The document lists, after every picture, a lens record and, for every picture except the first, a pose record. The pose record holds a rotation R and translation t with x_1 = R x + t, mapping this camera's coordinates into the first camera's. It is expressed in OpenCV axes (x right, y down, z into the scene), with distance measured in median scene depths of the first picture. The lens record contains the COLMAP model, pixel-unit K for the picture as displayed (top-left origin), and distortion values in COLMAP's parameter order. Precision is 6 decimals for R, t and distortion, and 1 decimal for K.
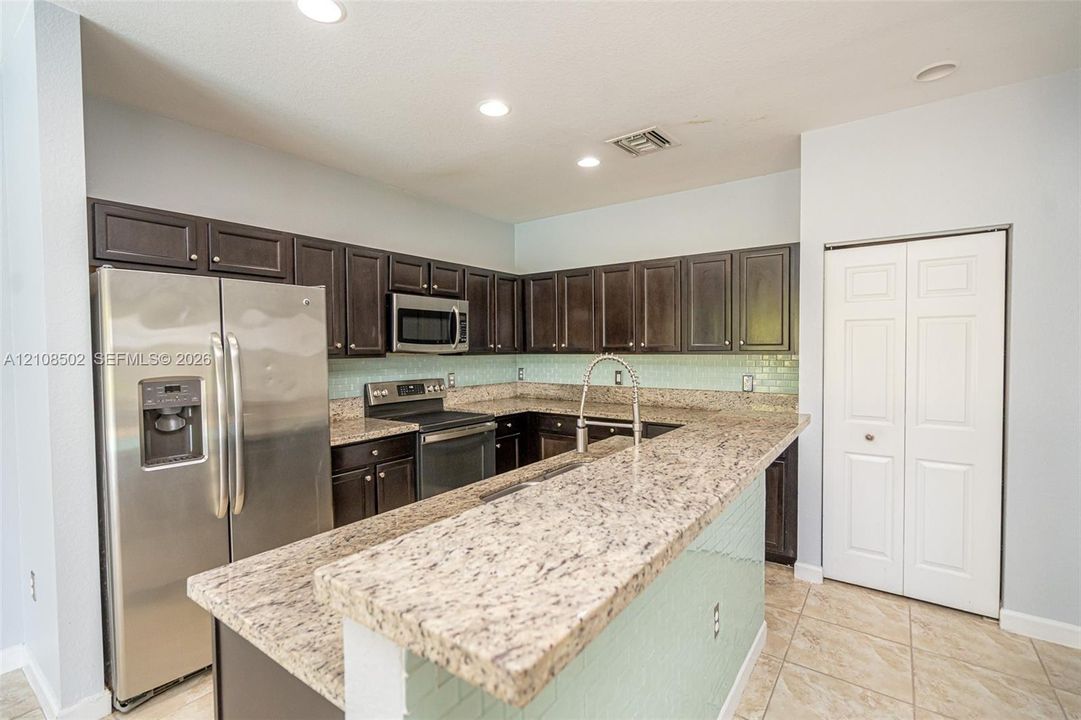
lens RADIAL K [[485.7, 0, 532.0], [0, 485.7, 359.6], [0, 0, 1]] dist [-0.004350, 0.002688]
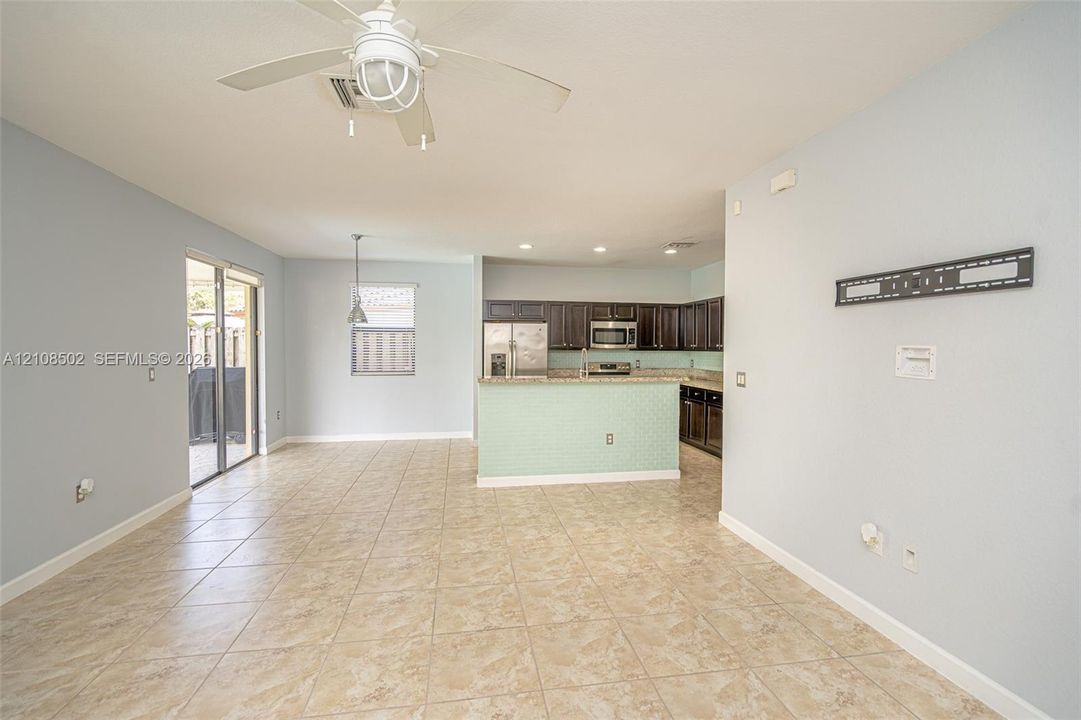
lens RADIAL K [[485.7, 0, 541.5], [0, 485.7, 360.1], [0, 0, 1]] dist [-0.004350, 0.002688]
pose [[0.714219, 0.032131, -0.699184, 1.000561], [-0.029186, 0.999444, 0.016116, 0.009568], [0.699313, 0.008896, 0.714760, -0.663409]]
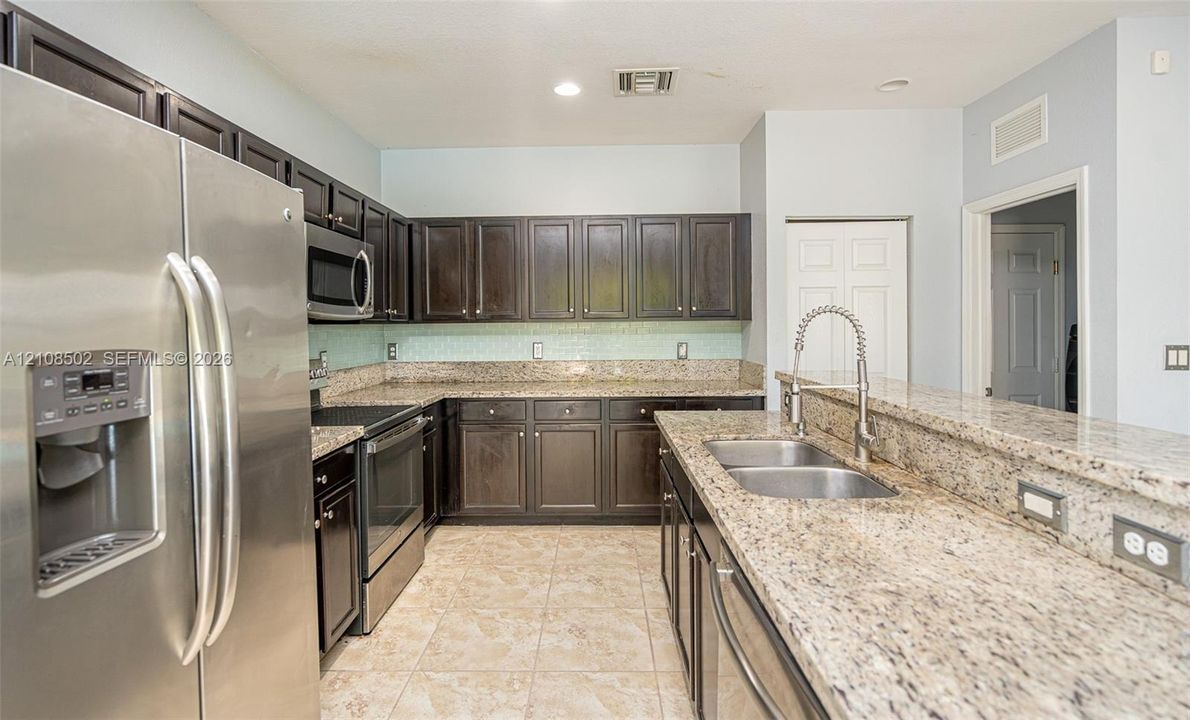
lens RADIAL K [[557.6, 0, 583.7], [0, 557.6, 316.0], [0, 0, 1]] dist [0.022021, -0.000218]
pose [[0.815935, 0.006545, 0.578106, -0.369910], [0.017454, 0.999201, -0.035948, 0.015866], [-0.577880, 0.039422, 0.815169, 0.192240]]
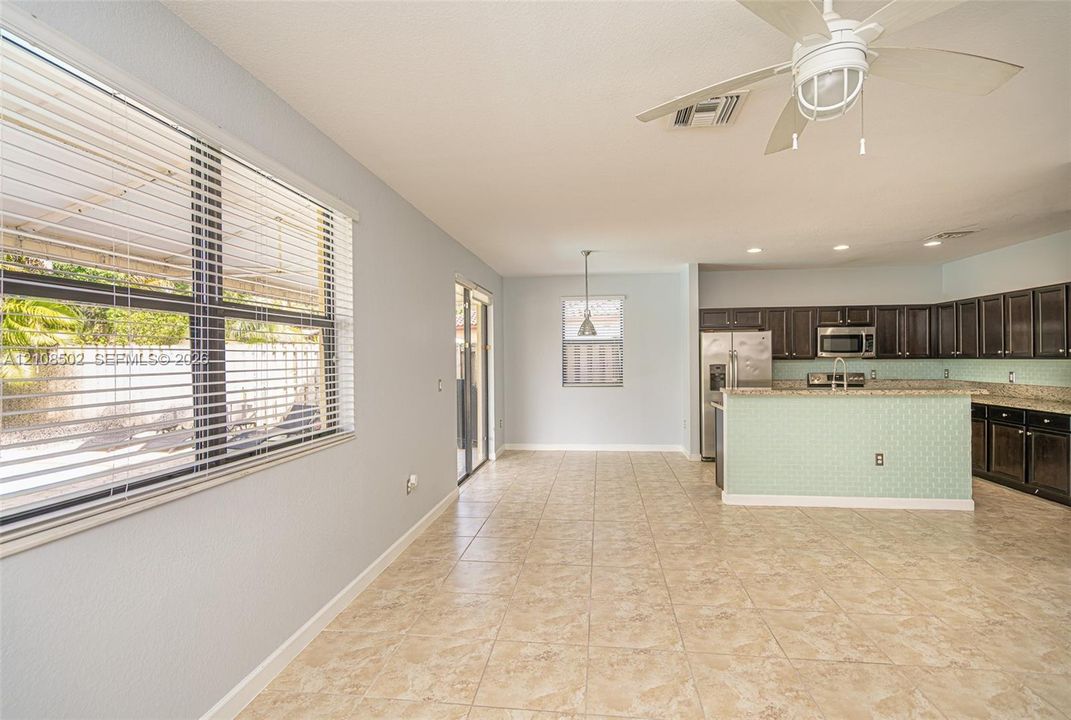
lens RADIAL K [[494.8, 0, 541.0], [0, 494.8, 360.8], [0, 0, 1]] dist [-0.002487, 0.002567]
pose [[0.490519, 0.010021, -0.871373, 0.843581], [-0.017927, 0.999838, 0.001407, 0.015827], [0.871246, 0.014930, 0.490620, -0.895789]]
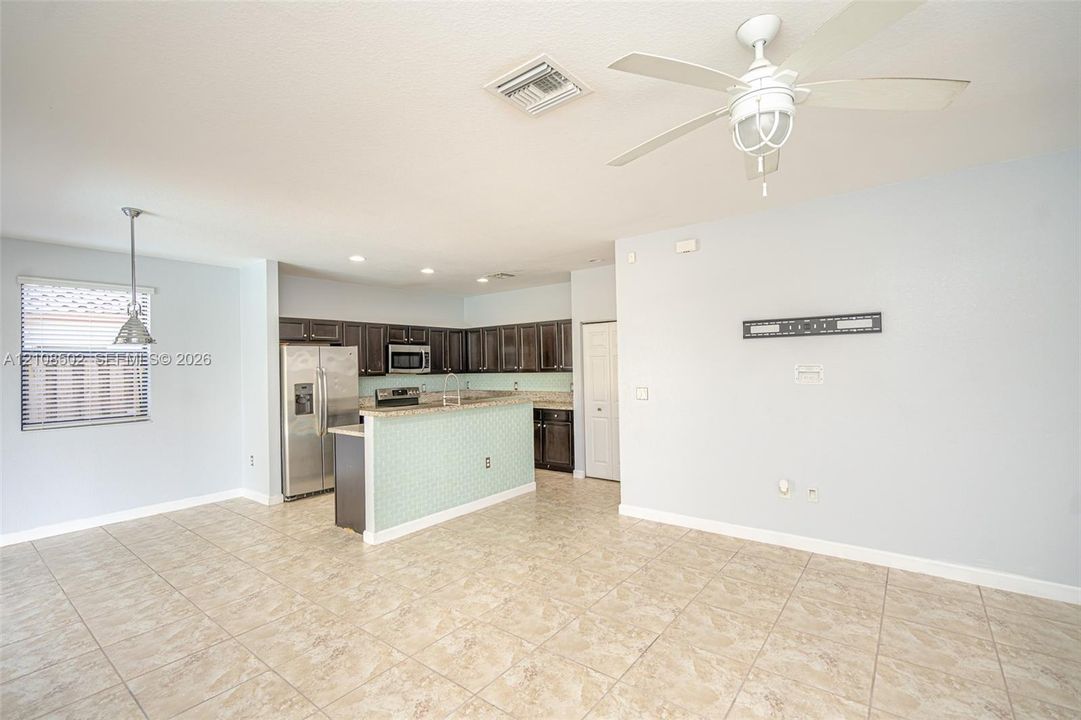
lens RADIAL K [[485.7, 0, 534.4], [0, 485.7, 360.3], [0, 0, 1]] dist [-0.004350, 0.002688]
pose [[0.999425, -0.011151, -0.032036, 0.356901], [0.009948, 0.999248, -0.037466, 0.011450], [0.032430, 0.037126, 0.998784, -0.932482]]
